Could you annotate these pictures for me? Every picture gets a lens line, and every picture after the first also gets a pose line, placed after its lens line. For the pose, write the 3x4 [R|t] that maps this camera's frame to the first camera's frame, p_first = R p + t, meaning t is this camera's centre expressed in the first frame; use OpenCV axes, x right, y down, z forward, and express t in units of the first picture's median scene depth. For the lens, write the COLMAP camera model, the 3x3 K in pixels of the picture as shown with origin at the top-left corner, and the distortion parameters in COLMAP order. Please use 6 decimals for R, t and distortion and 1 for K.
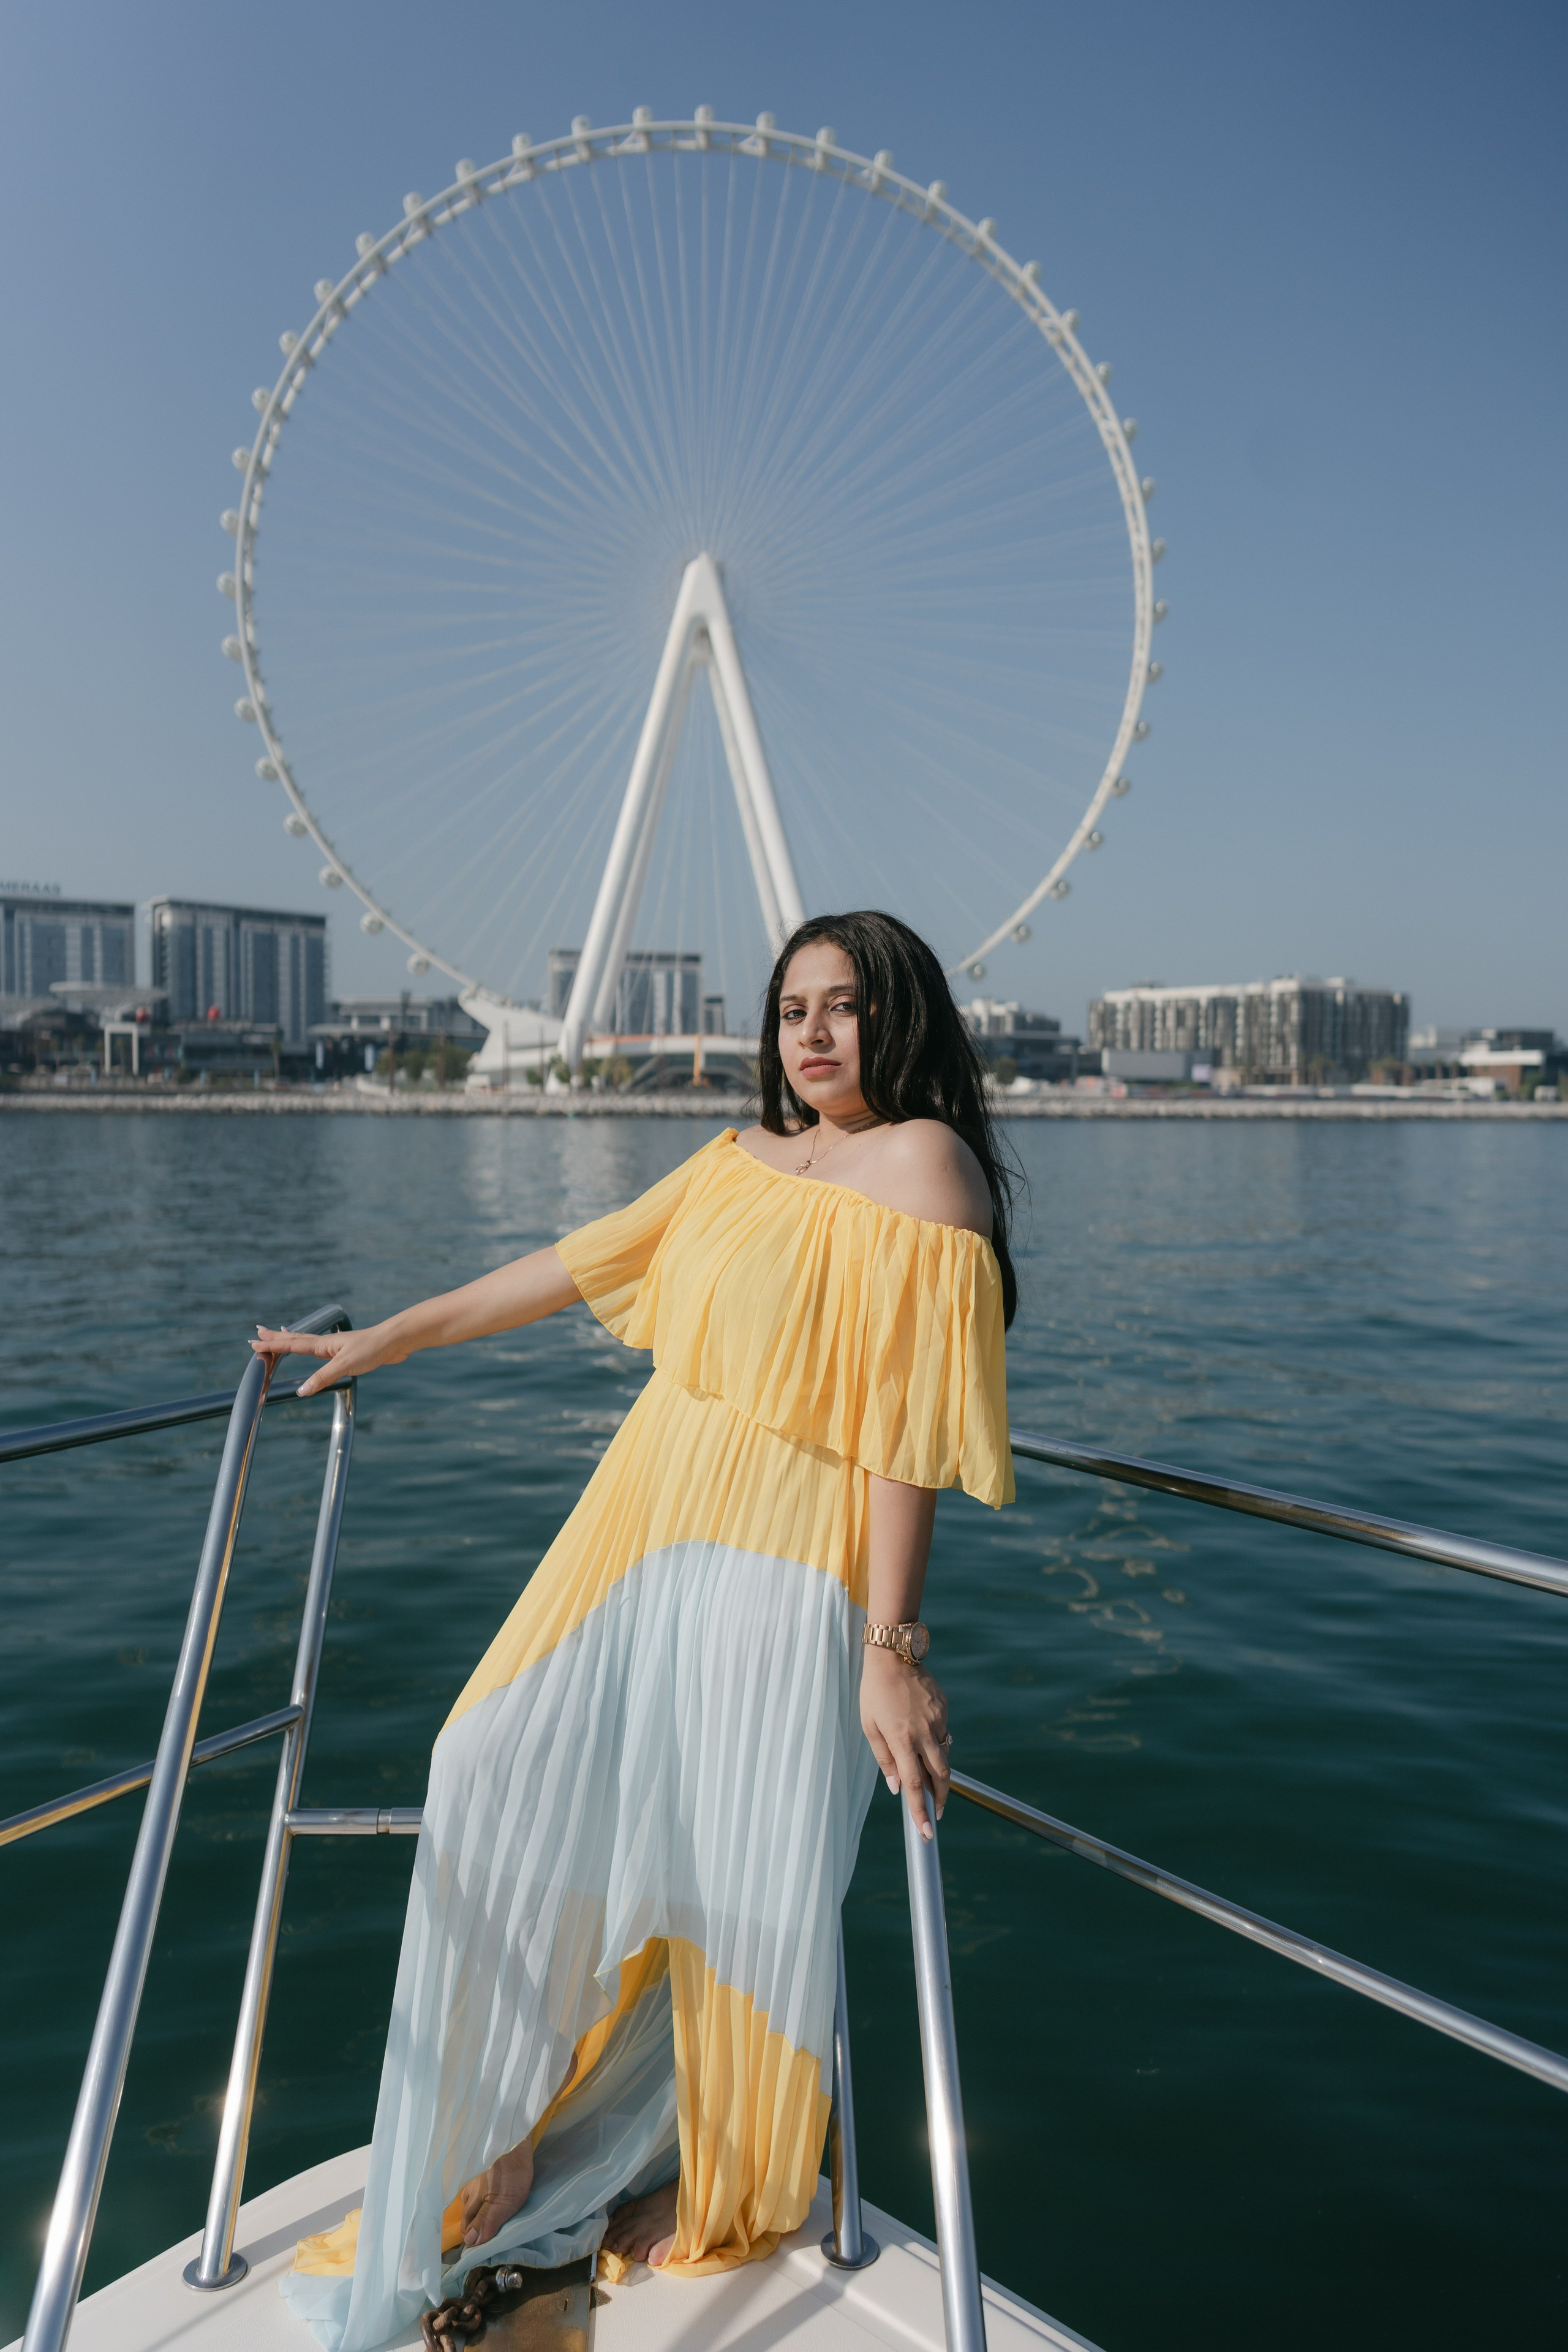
lens RADIAL K [[1552.4, 0, 793.4], [0, 1552.4, 1175.4], [0, 0, 1]] dist [-0.004073, 0.004825]
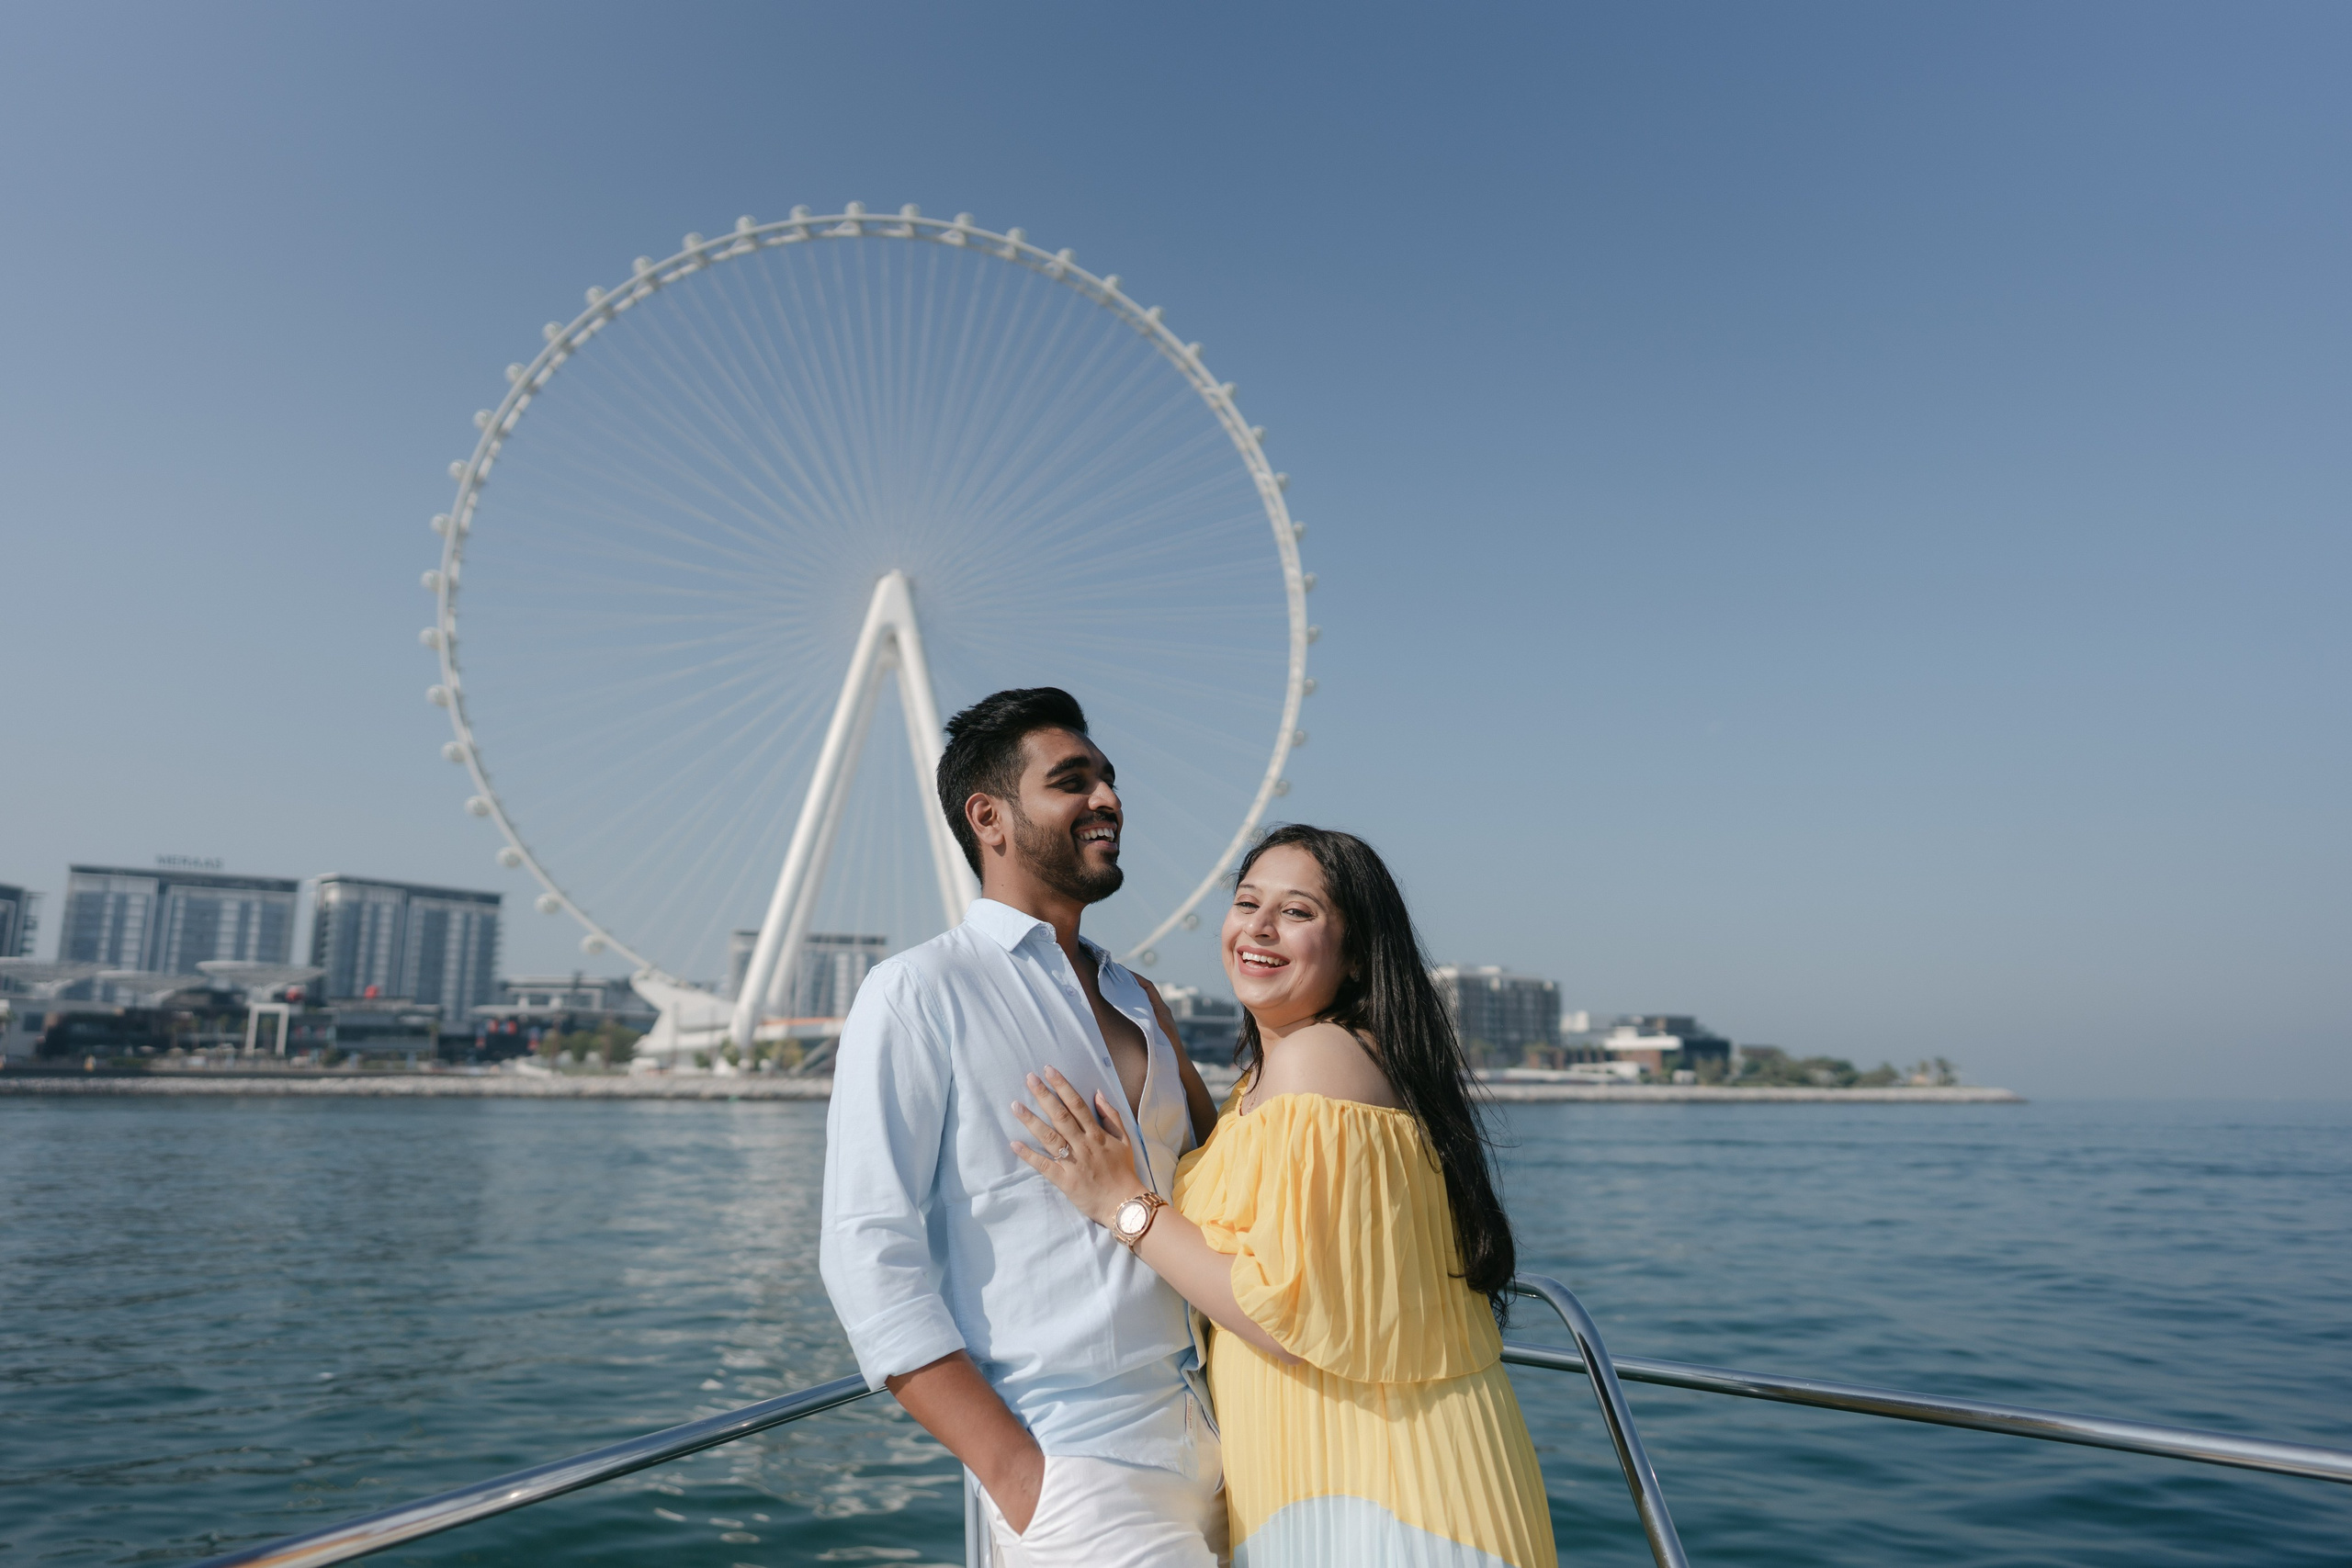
lens RADIAL K [[1552.2, 0, 1170.6], [0, 1552.2, 789.7], [0, 0, 1]] dist [-0.004073, 0.004825]
pose [[0.993242, 0.021816, 0.113994, 0.012006], [0.005336, 0.972552, -0.232623, 0.001217], [-0.115941, 0.231659, 0.965863, -0.032347]]
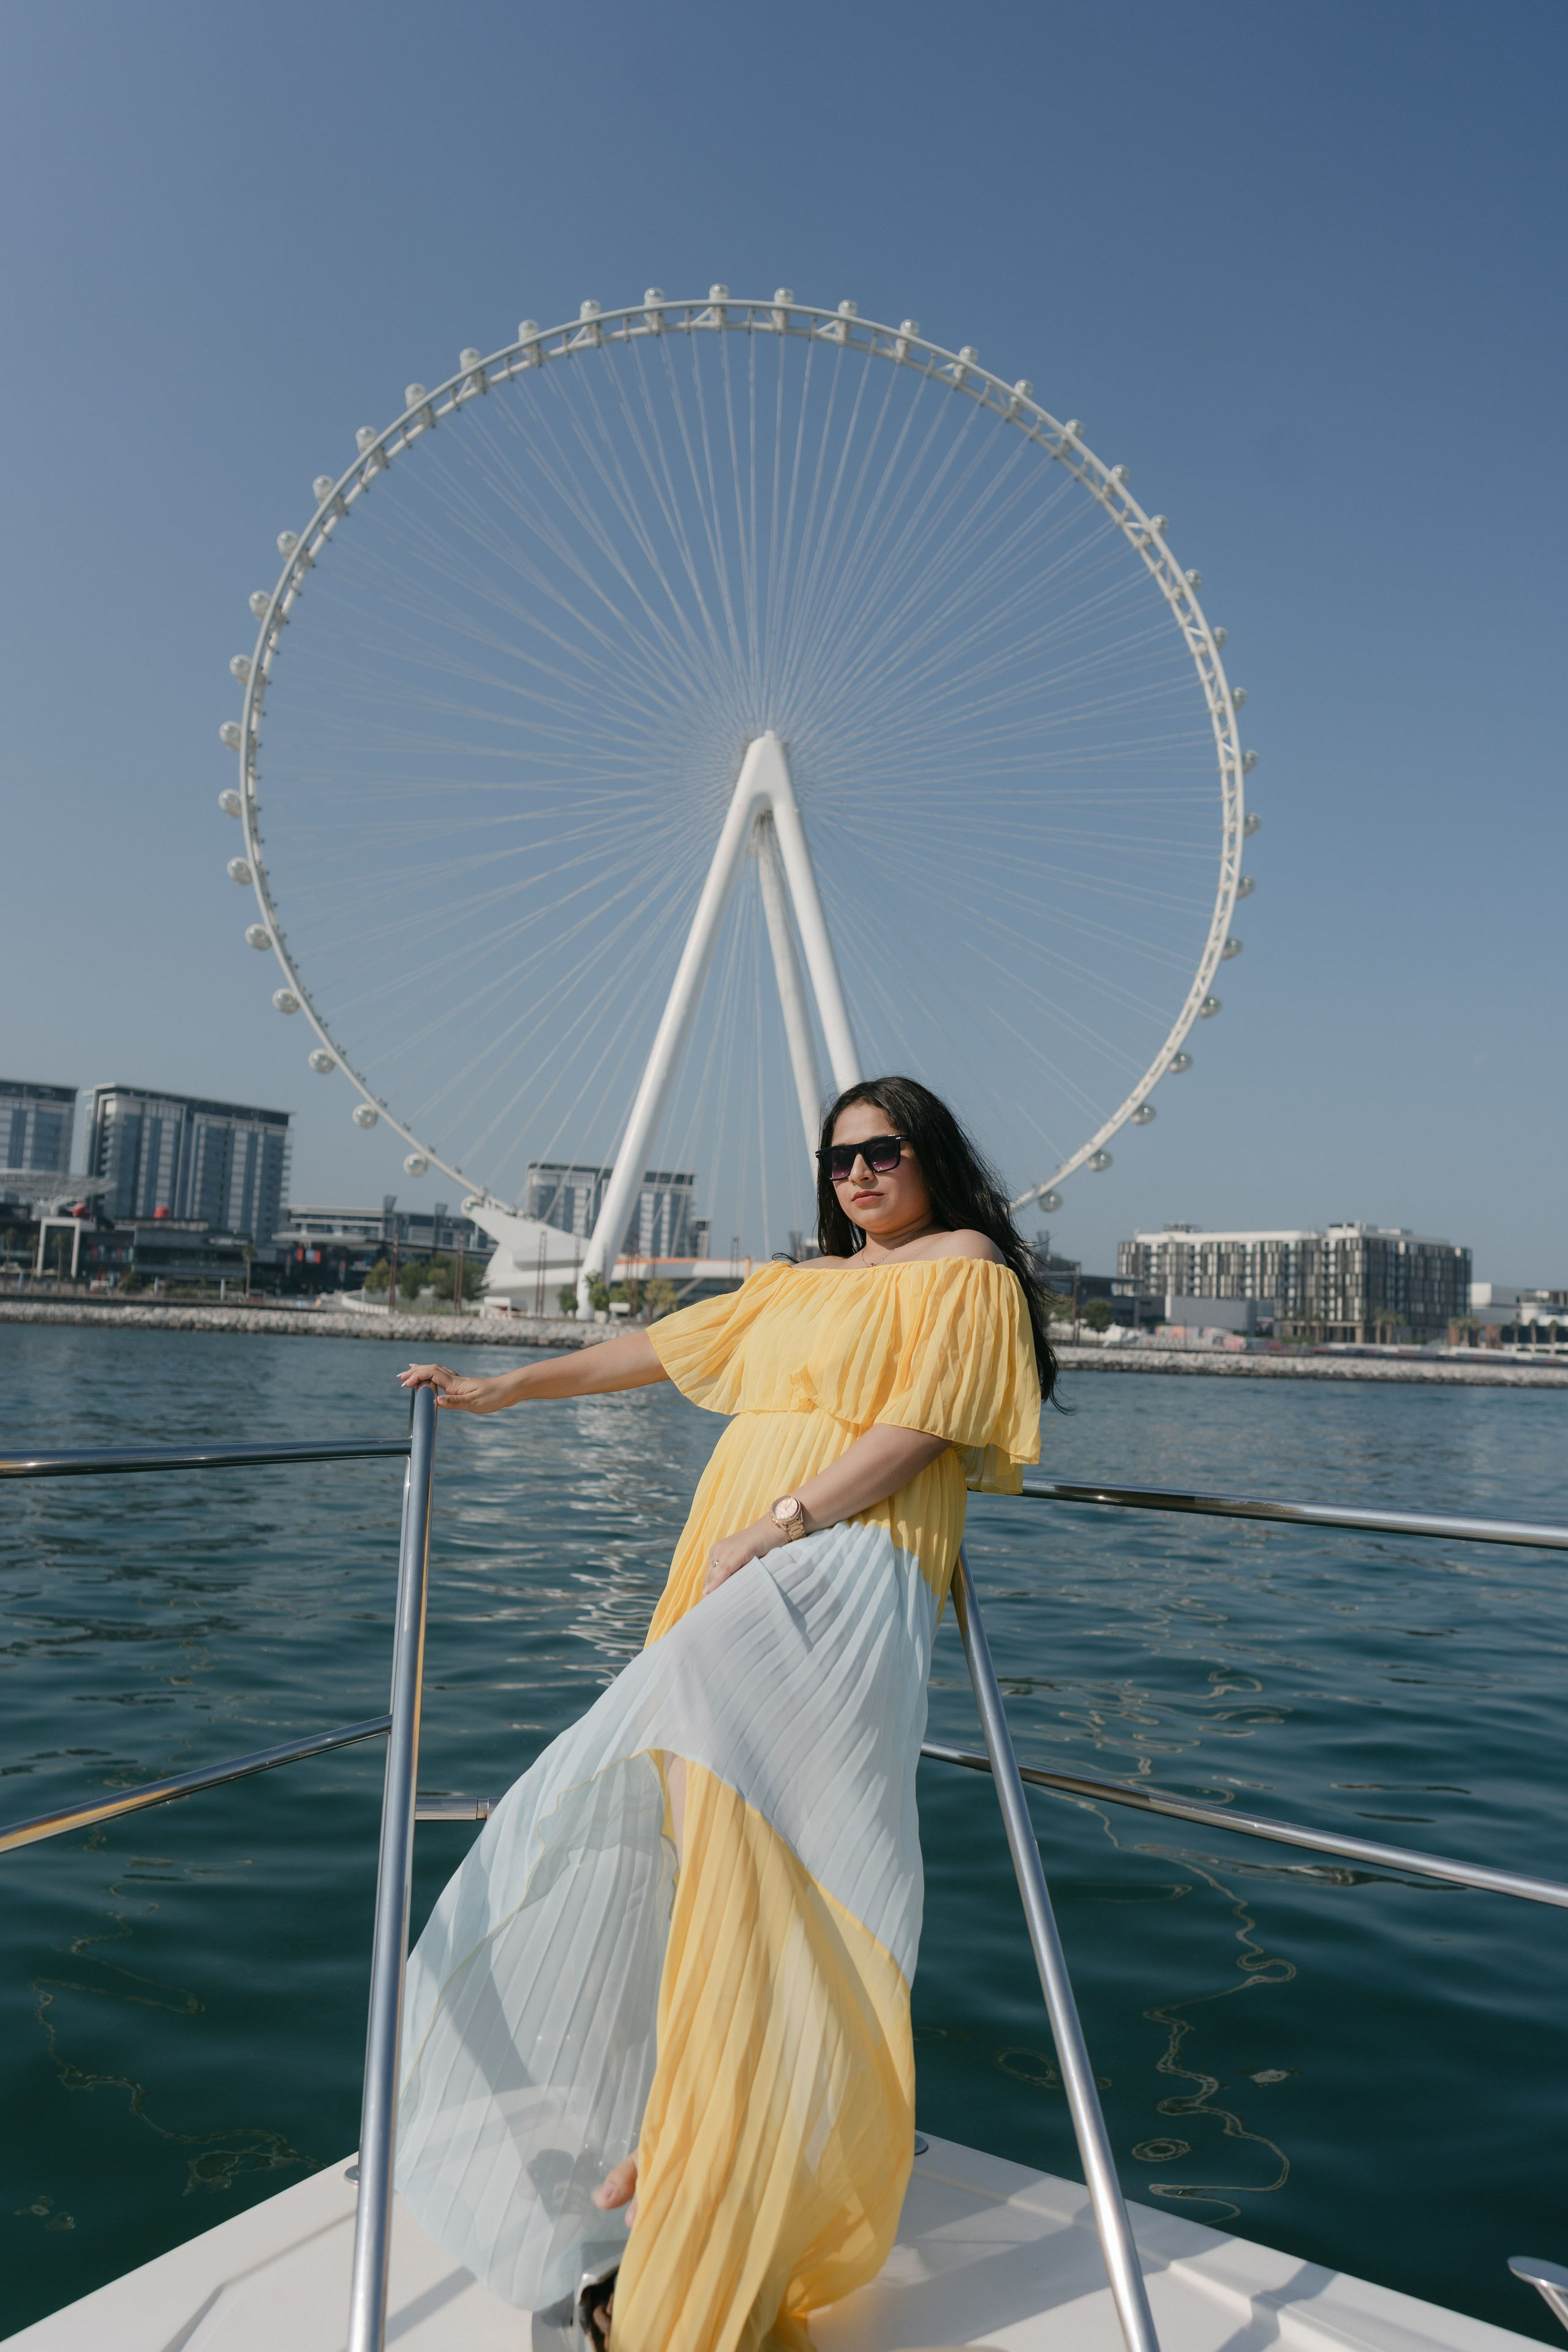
lens RADIAL K [[1552.4, 0, 796.3], [0, 1552.4, 1187.3], [0, 0, 1]] dist [-0.004073, 0.004825]
pose [[0.997474, 0.043106, 0.056464, -0.078954], [-0.034527, 0.988836, -0.144953, -0.005689], [-0.062082, 0.142637, 0.987826, 0.135797]]
